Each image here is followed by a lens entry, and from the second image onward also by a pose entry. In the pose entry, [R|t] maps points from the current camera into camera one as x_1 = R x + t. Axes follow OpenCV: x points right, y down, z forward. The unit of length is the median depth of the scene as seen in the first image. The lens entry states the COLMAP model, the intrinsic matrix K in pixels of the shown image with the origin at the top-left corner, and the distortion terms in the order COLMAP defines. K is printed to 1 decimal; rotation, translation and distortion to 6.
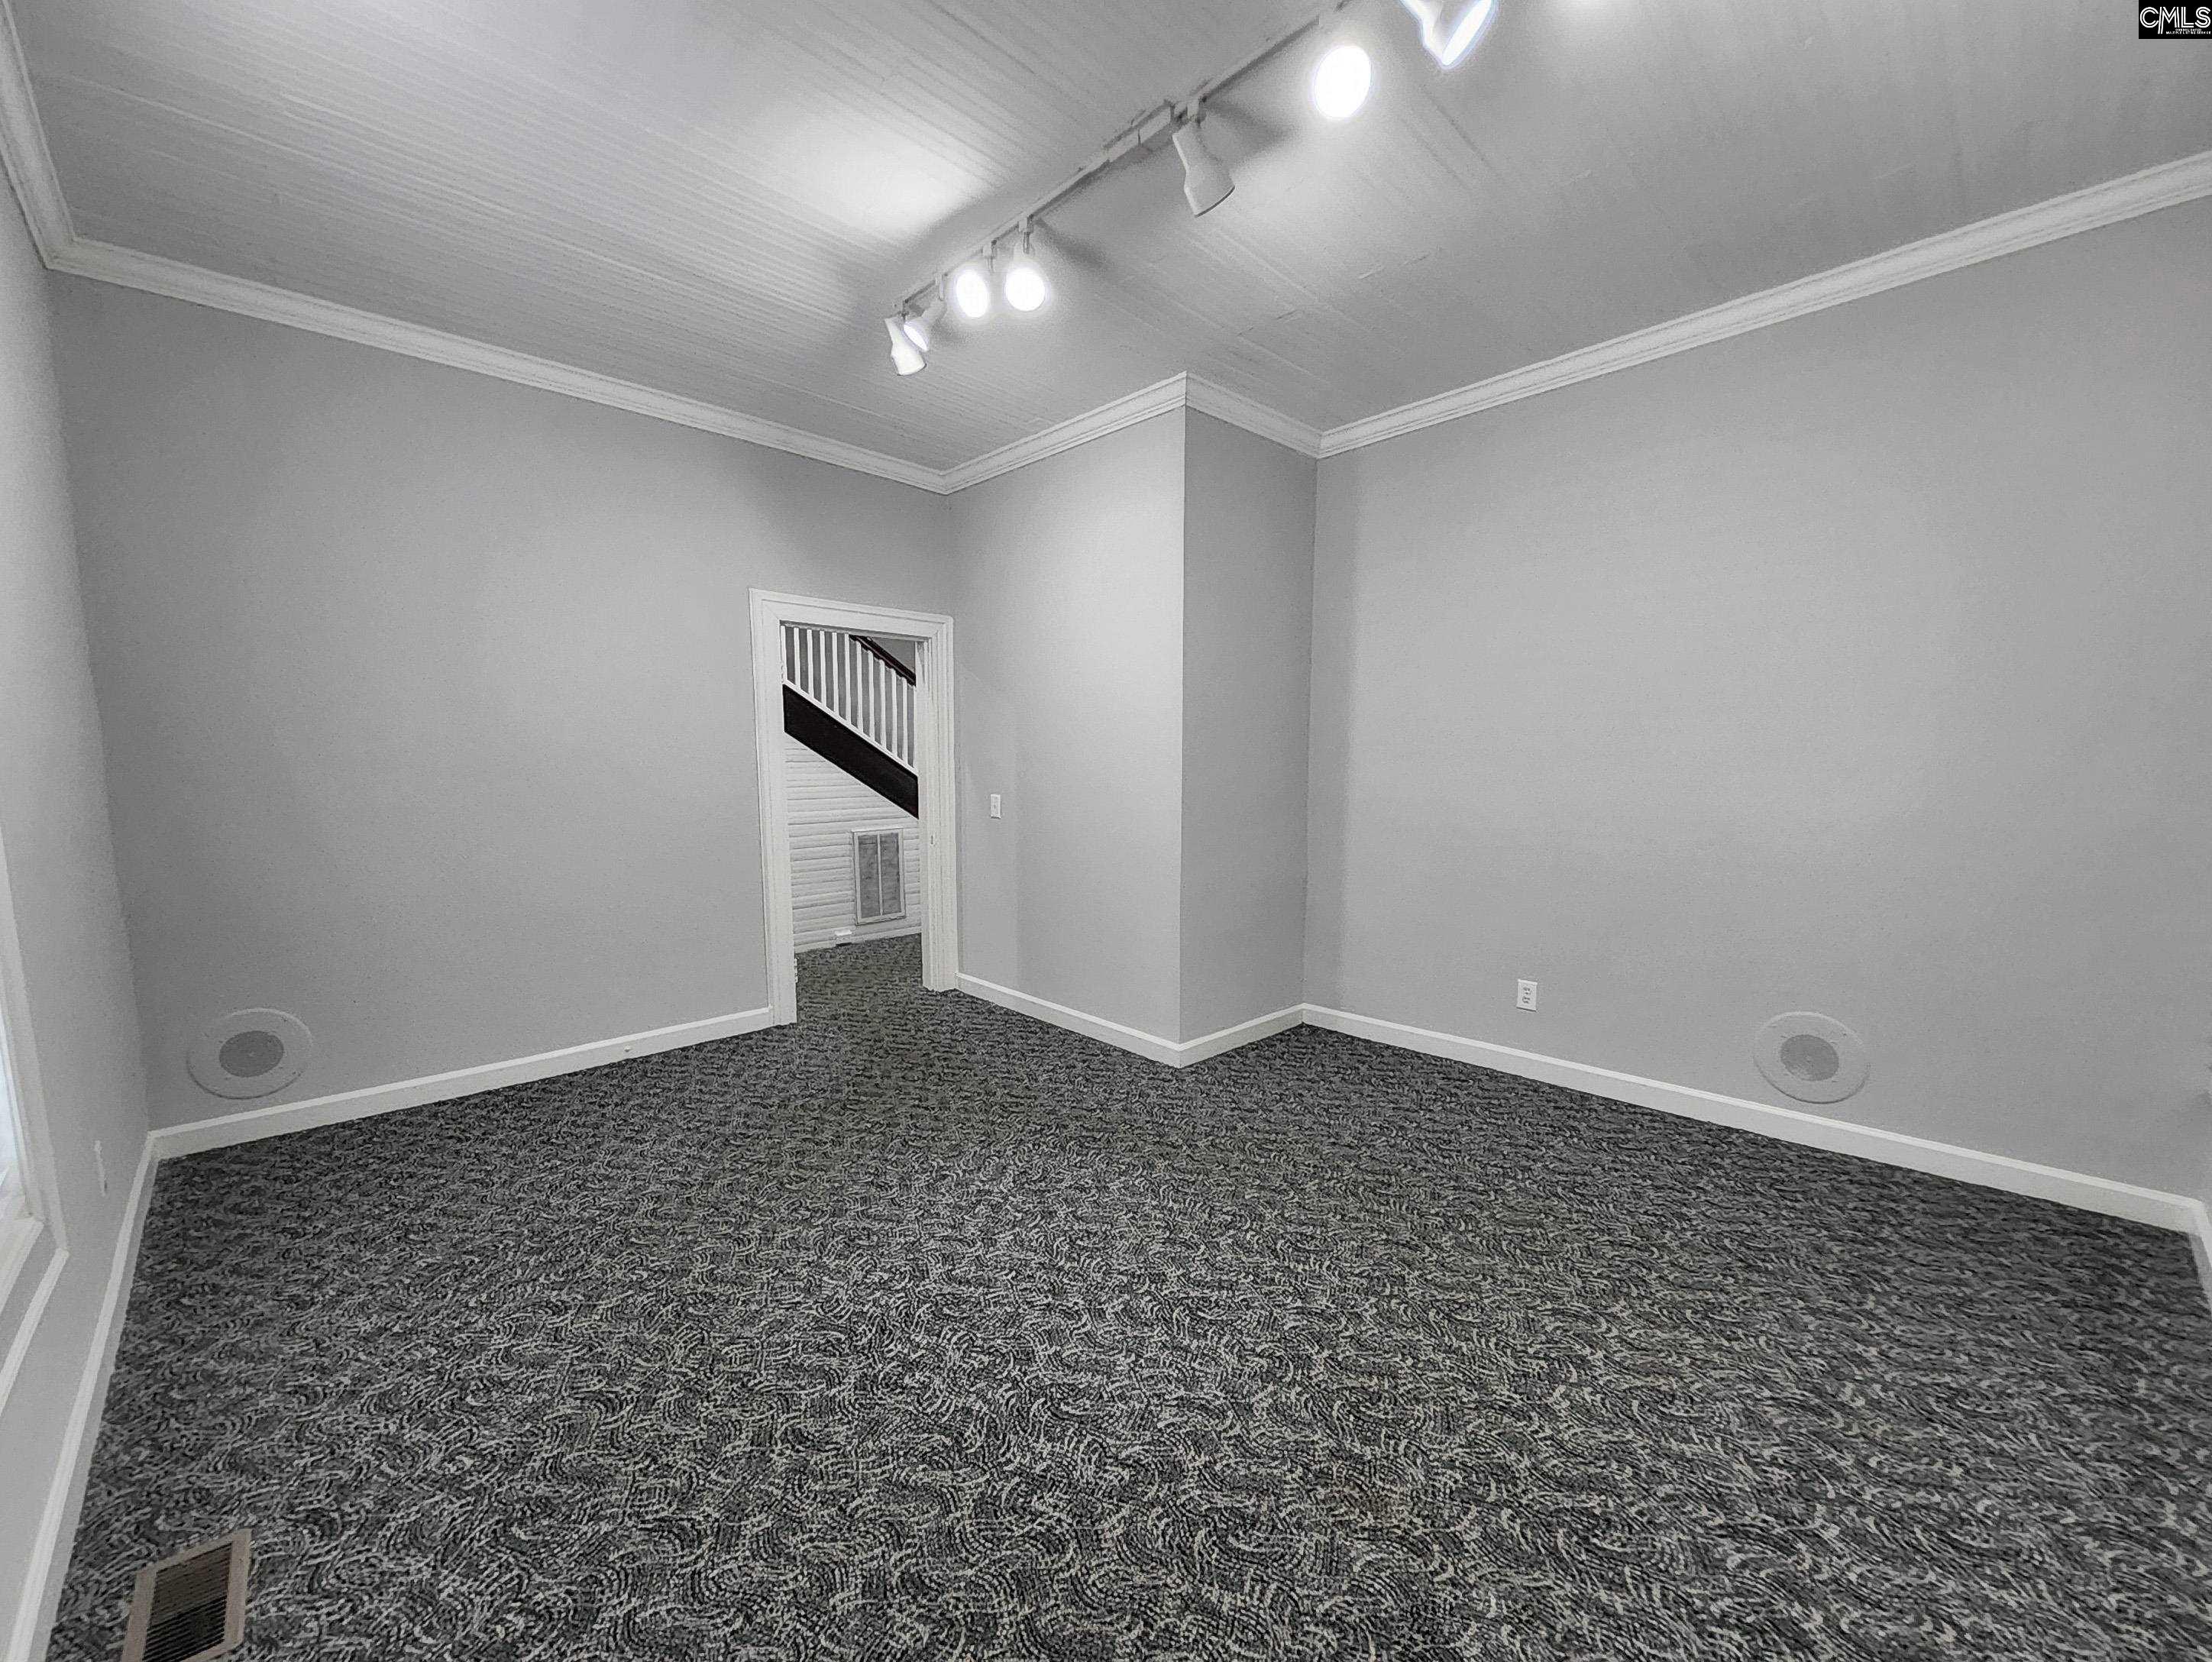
lens RADIAL K [[877.0, 0, 1105.4], [0, 877.0, 827.6], [0, 0, 1]] dist [0.002065, -0.000048]
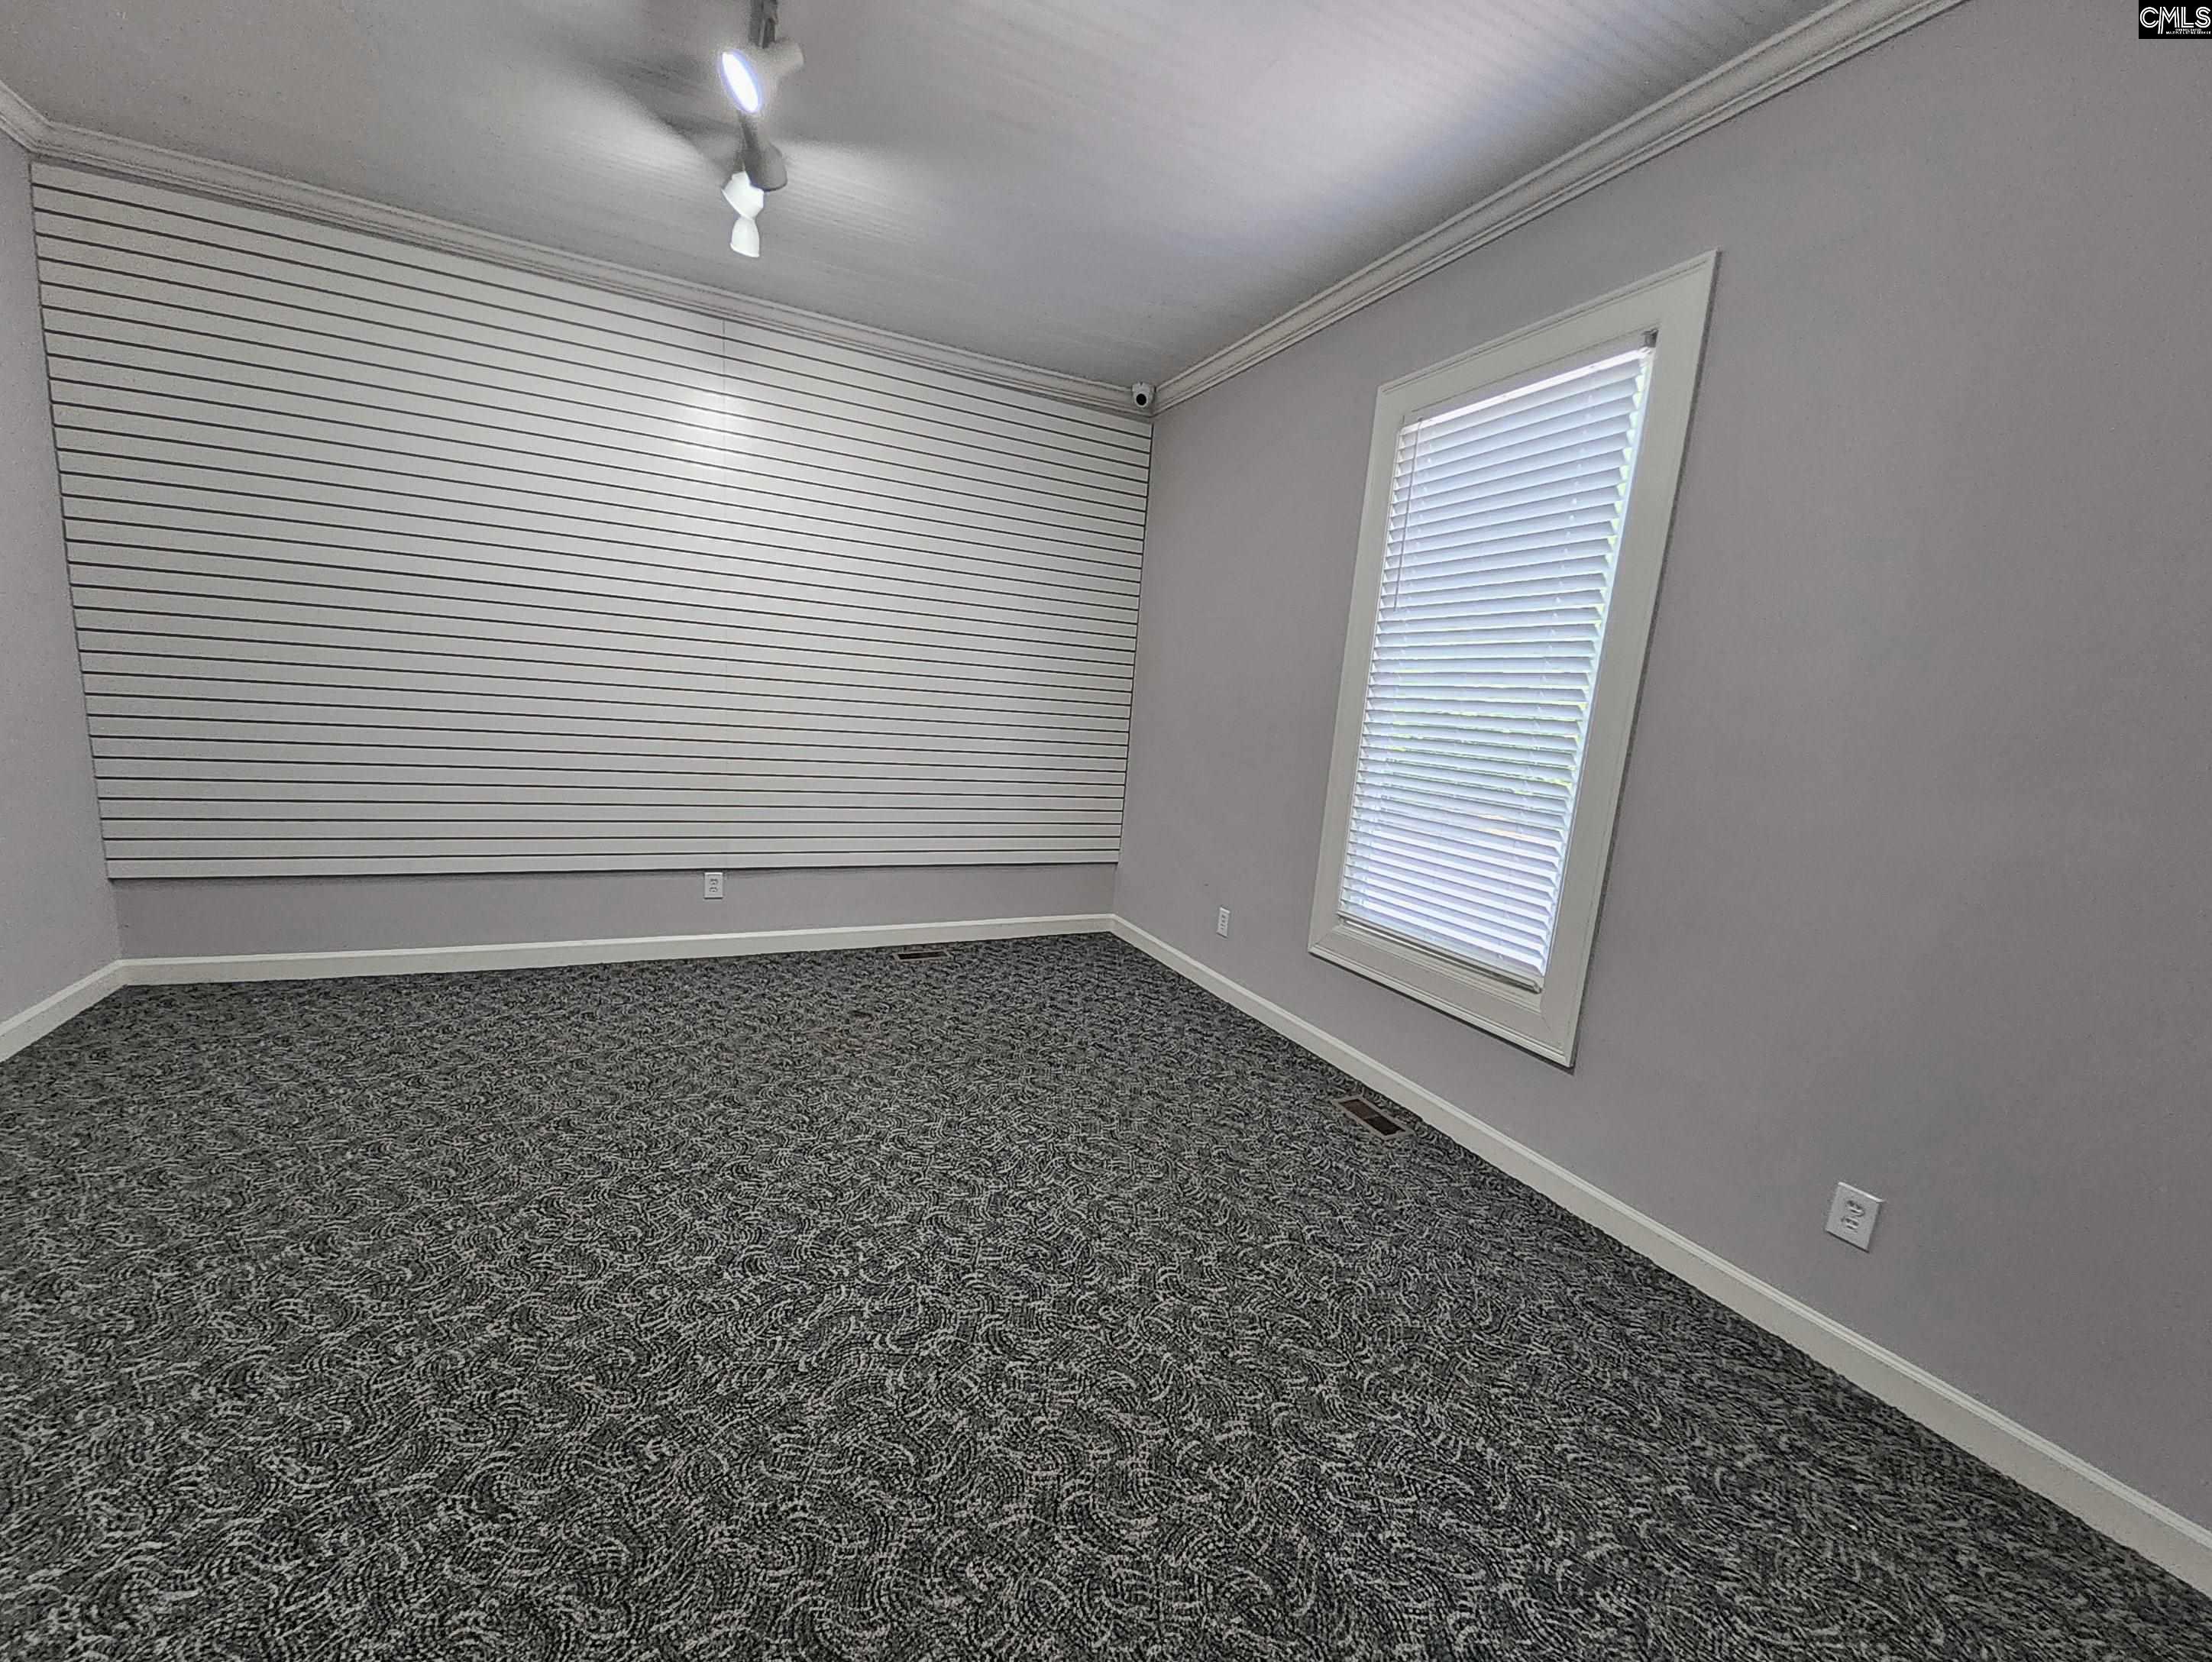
lens RADIAL K [[877.0, 0, 1099.1], [0, 877.0, 835.3], [0, 0, 1]] dist [0.002065, -0.000048]
pose [[-0.947644, -0.116704, 0.297238, -0.544865], [-0.047599, 0.972049, 0.229901, -0.139044], [-0.315760, 0.203716, -0.926712, 1.717313]]
